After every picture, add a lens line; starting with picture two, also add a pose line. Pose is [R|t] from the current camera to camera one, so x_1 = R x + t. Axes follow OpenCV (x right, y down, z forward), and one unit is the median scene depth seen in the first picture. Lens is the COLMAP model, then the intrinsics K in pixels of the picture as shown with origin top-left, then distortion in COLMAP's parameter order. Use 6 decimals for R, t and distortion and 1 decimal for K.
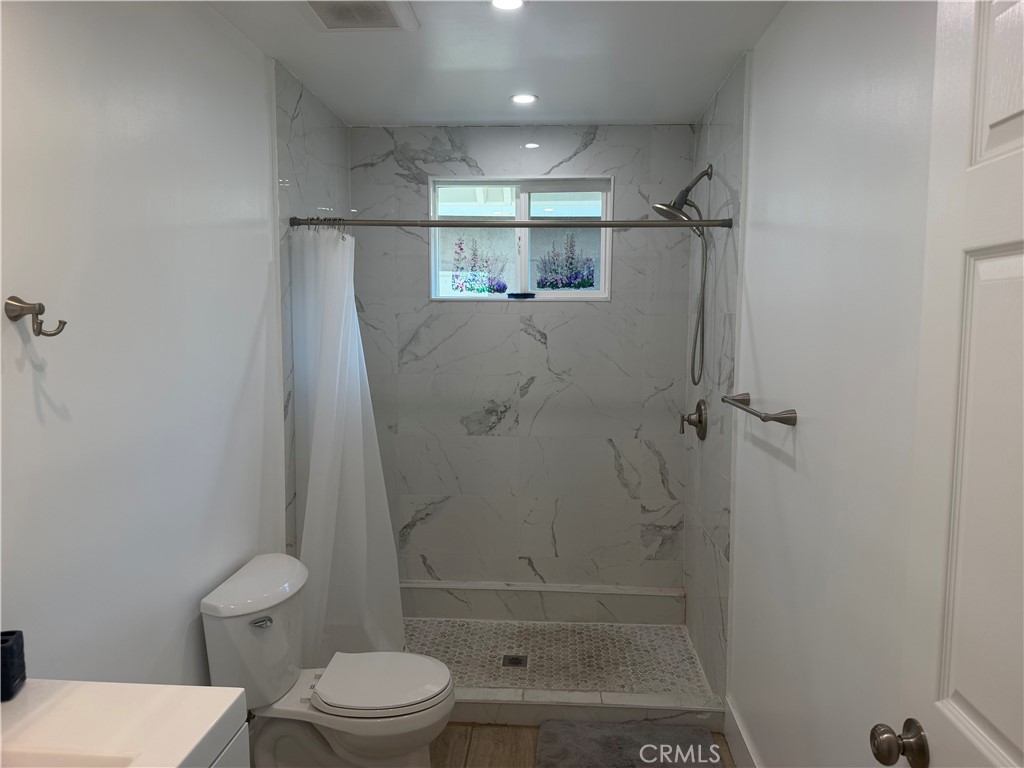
lens RADIAL K [[726.8, 0, 512.0], [0, 726.8, 384.0], [0, 0, 1]] dist [0.180669, -0.339954]
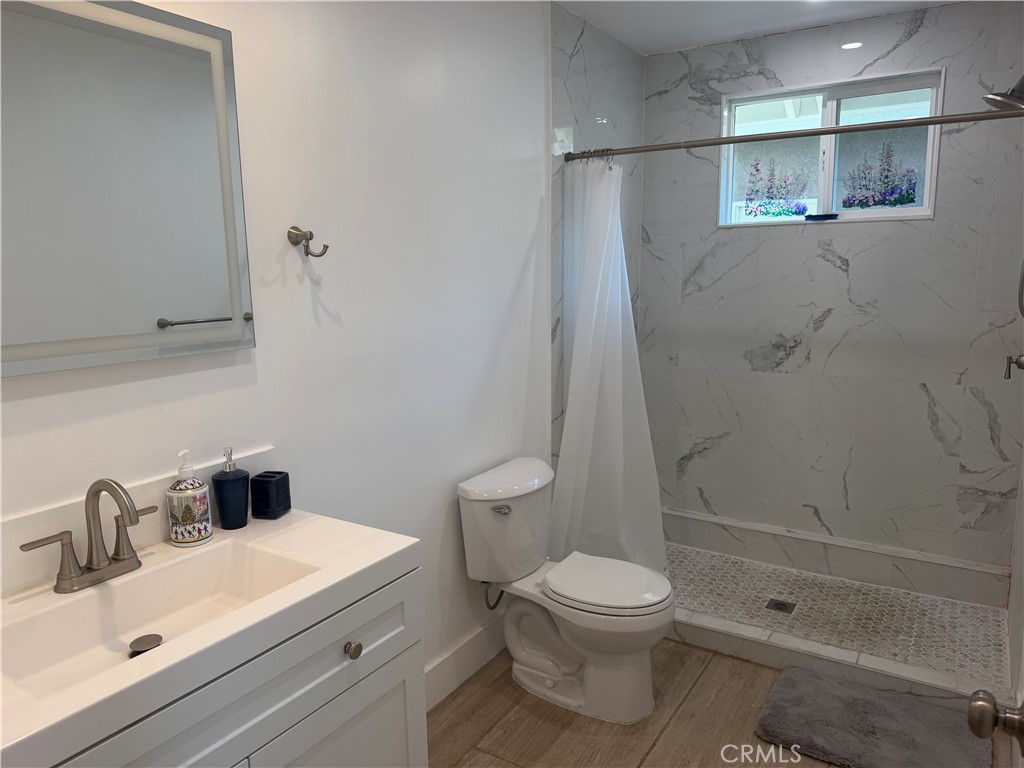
lens RADIAL K [[735.7, 0, 512.0], [0, 735.7, 384.0], [0, 0, 1]] dist [0.062684, -0.086905]
pose [[0.869397, 0.061507, -0.490272, 0.143295], [-0.026254, 0.996571, 0.078469, 0.020819], [0.493417, -0.055349, 0.868030, 0.012263]]
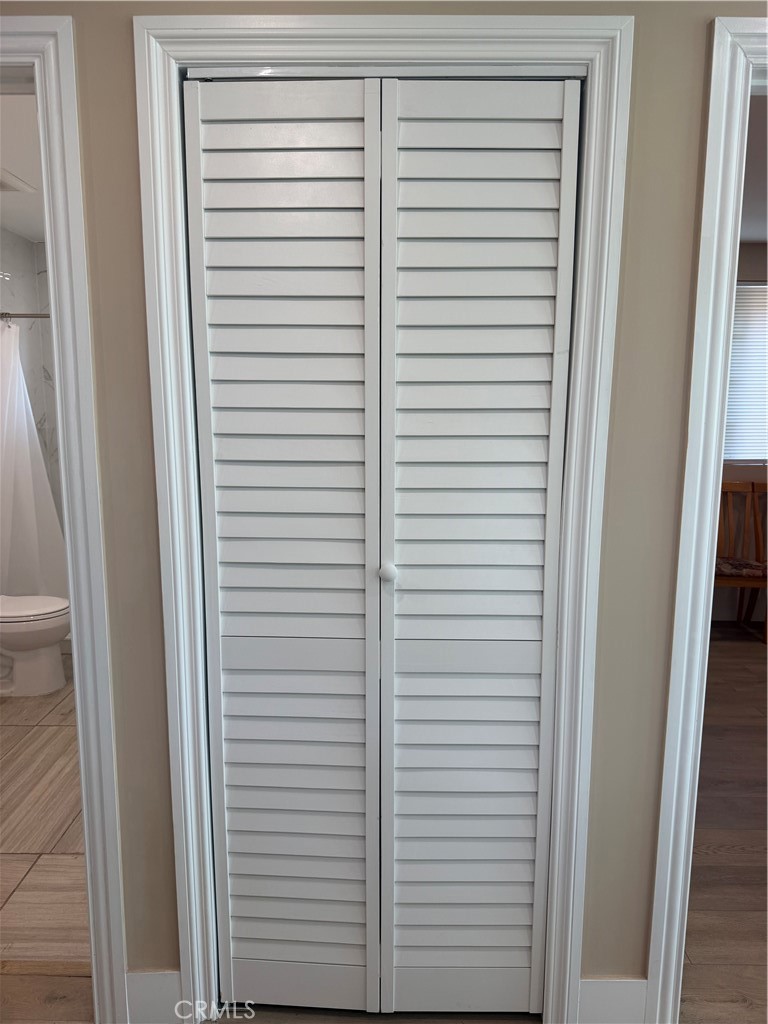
lens RADIAL K [[726.8, 0, 384.0], [0, 726.8, 512.0], [0, 0, 1]] dist [0.180669, -0.339954]
pose [[0.998655, -0.010484, 0.050784, 0.342474], [0.007449, 0.998196, 0.059584, 0.066522], [-0.051317, -0.059125, 0.996931, -0.409747]]
